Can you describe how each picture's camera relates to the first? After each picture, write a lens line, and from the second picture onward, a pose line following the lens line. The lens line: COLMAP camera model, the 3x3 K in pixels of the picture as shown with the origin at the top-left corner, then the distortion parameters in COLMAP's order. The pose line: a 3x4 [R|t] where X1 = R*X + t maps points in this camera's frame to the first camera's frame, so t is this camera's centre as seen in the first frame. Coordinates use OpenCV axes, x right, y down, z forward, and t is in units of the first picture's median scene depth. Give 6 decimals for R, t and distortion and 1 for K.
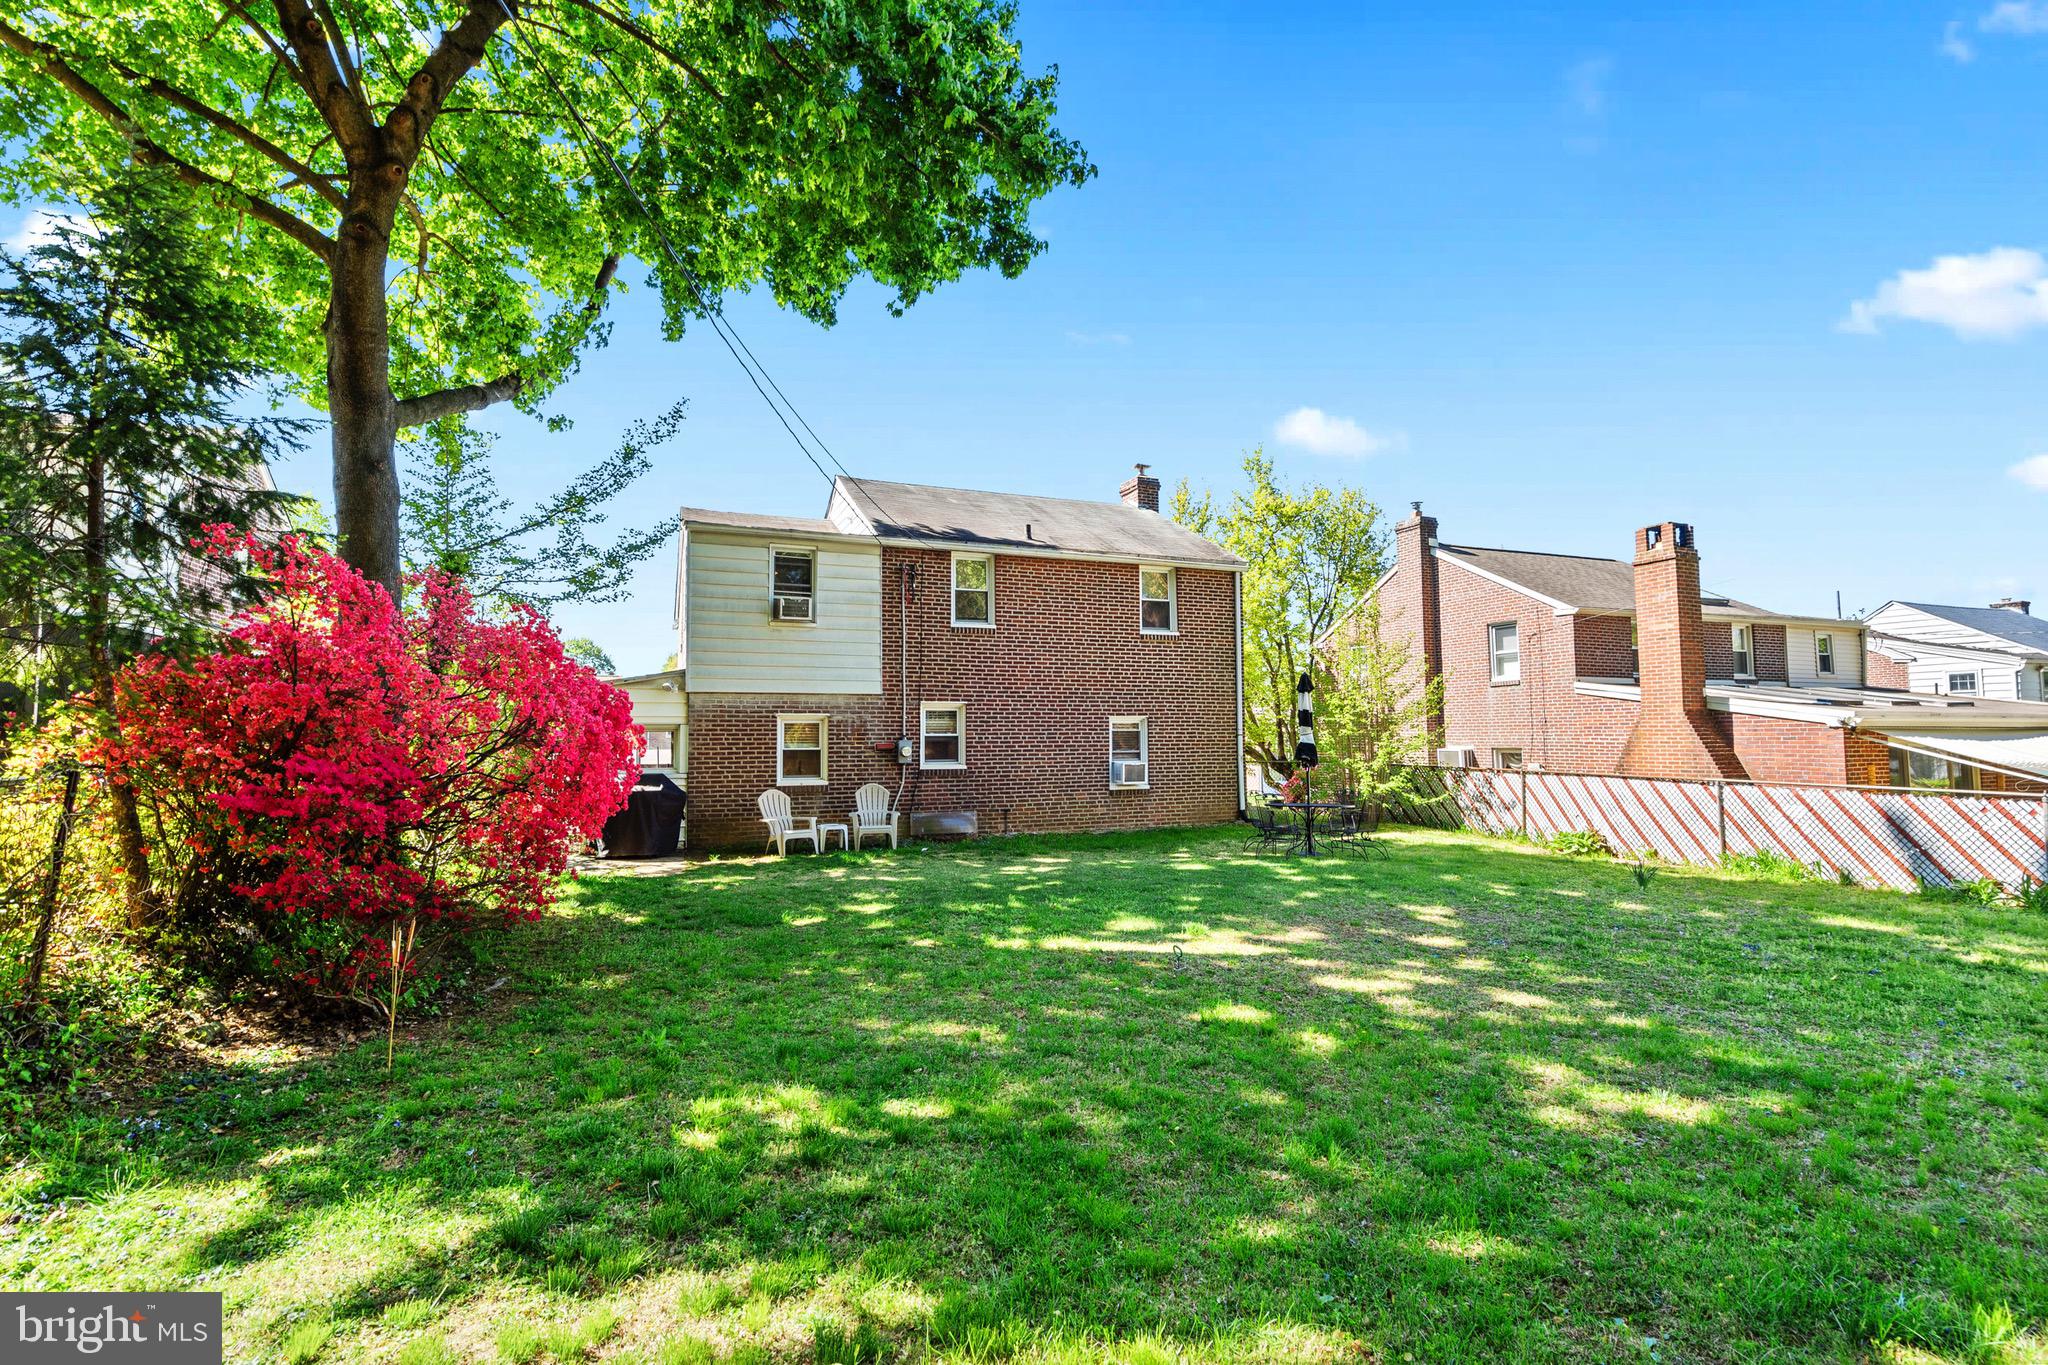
lens RADIAL K [[928.2, 0, 1018.3], [0, 928.2, 667.2], [0, 0, 1]] dist [0.002813, 0.000378]
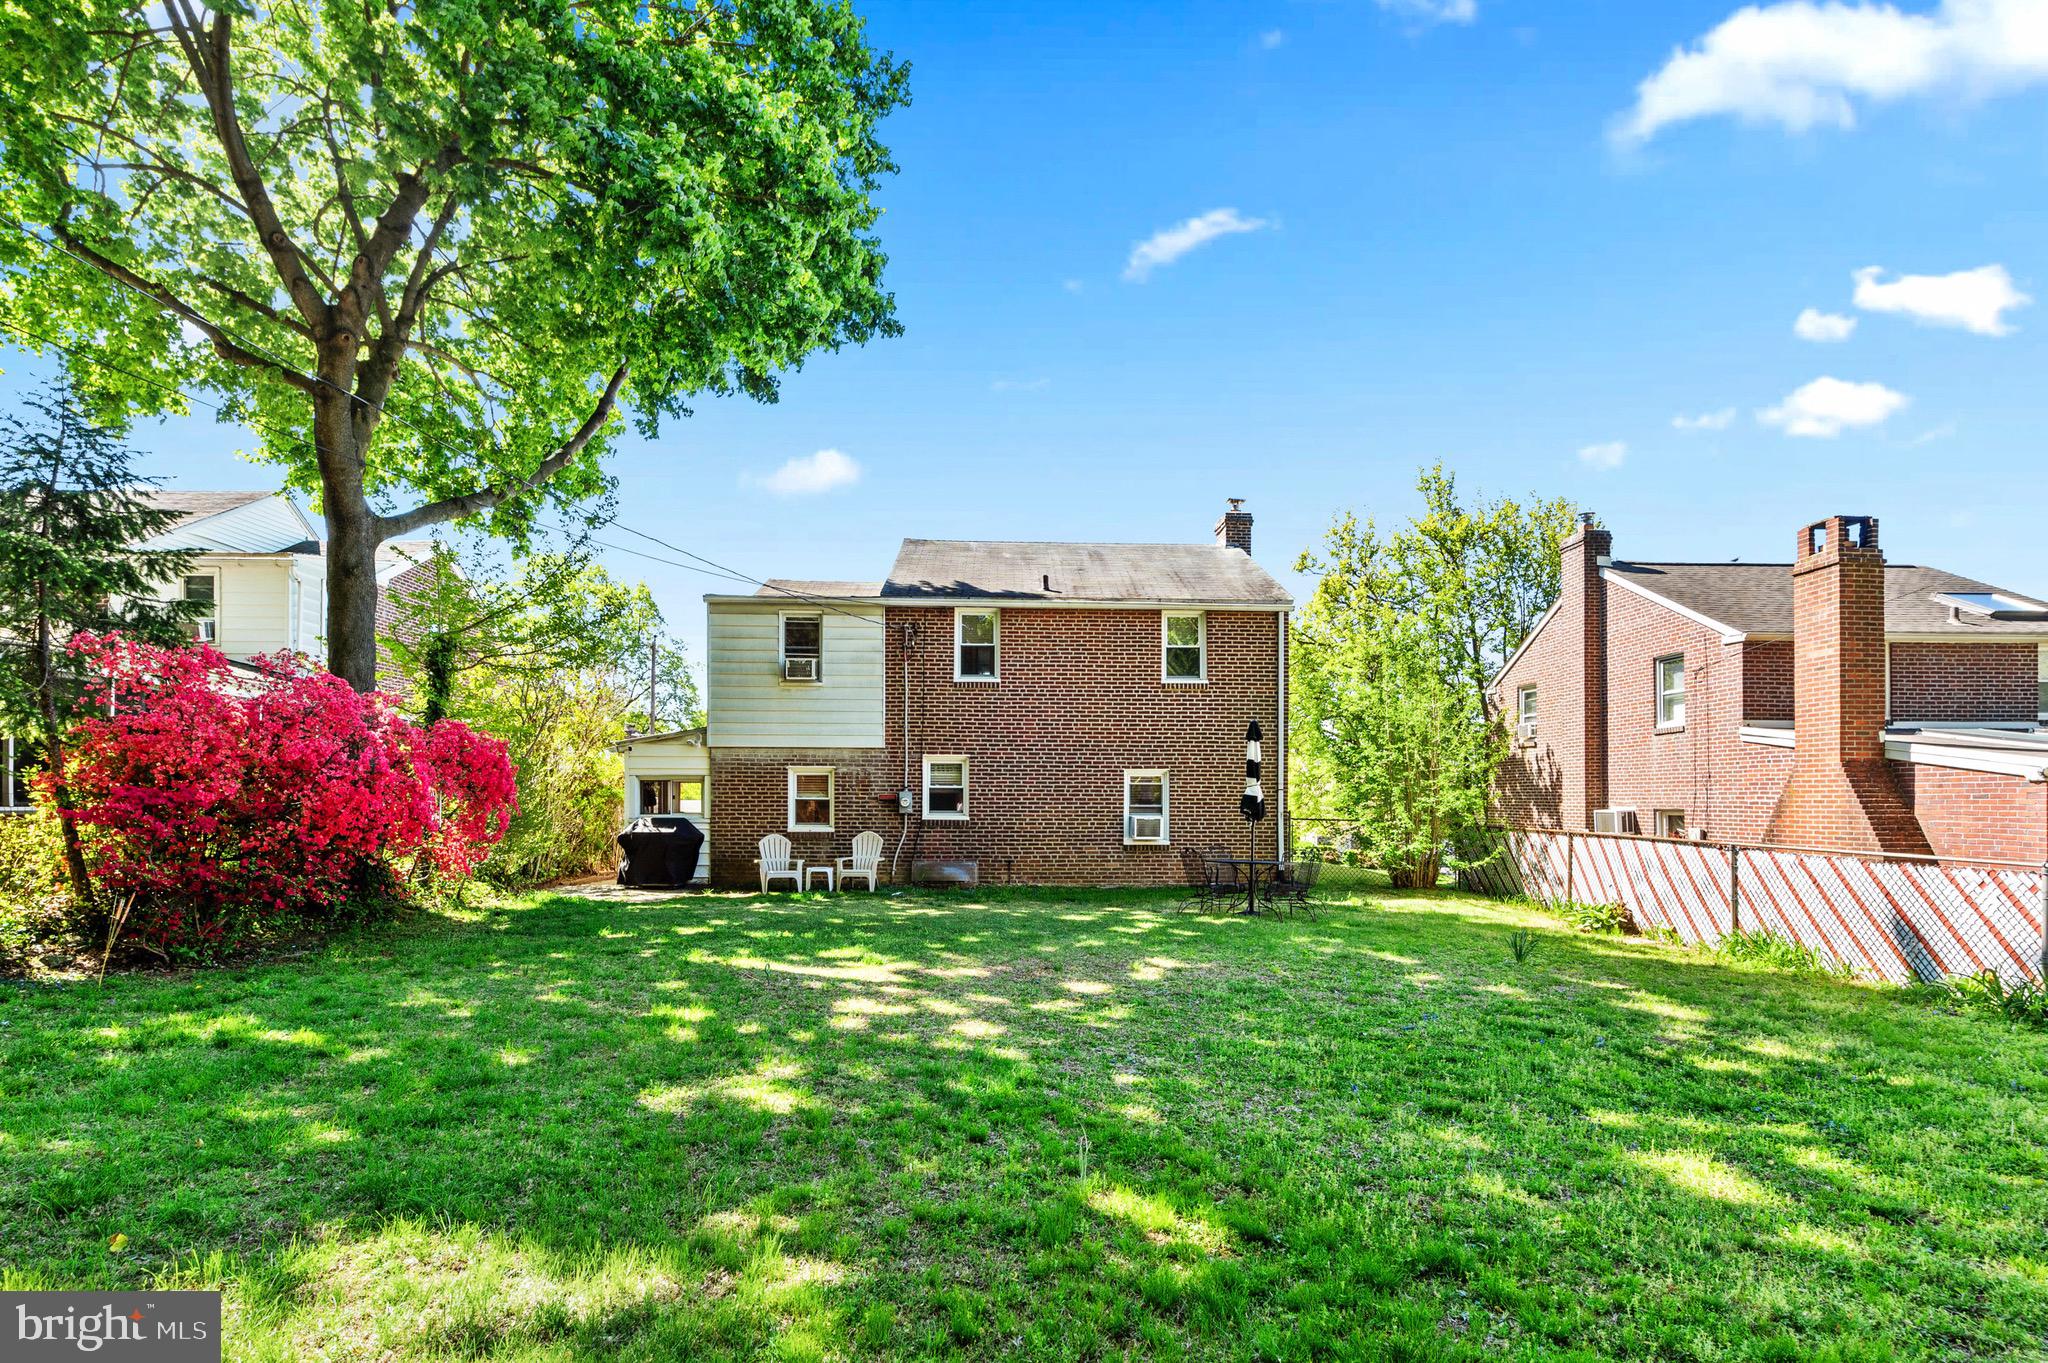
lens RADIAL K [[971.1, 0, 1020.7], [0, 971.1, 773.8], [0, 0, 1]] dist [-0.001076, 0.000212]
pose [[0.942722, 0.000182, -0.333580, 0.353247], [0.015587, 0.998883, 0.044596, 0.011273], [0.333215, -0.047242, 0.941667, 0.009819]]
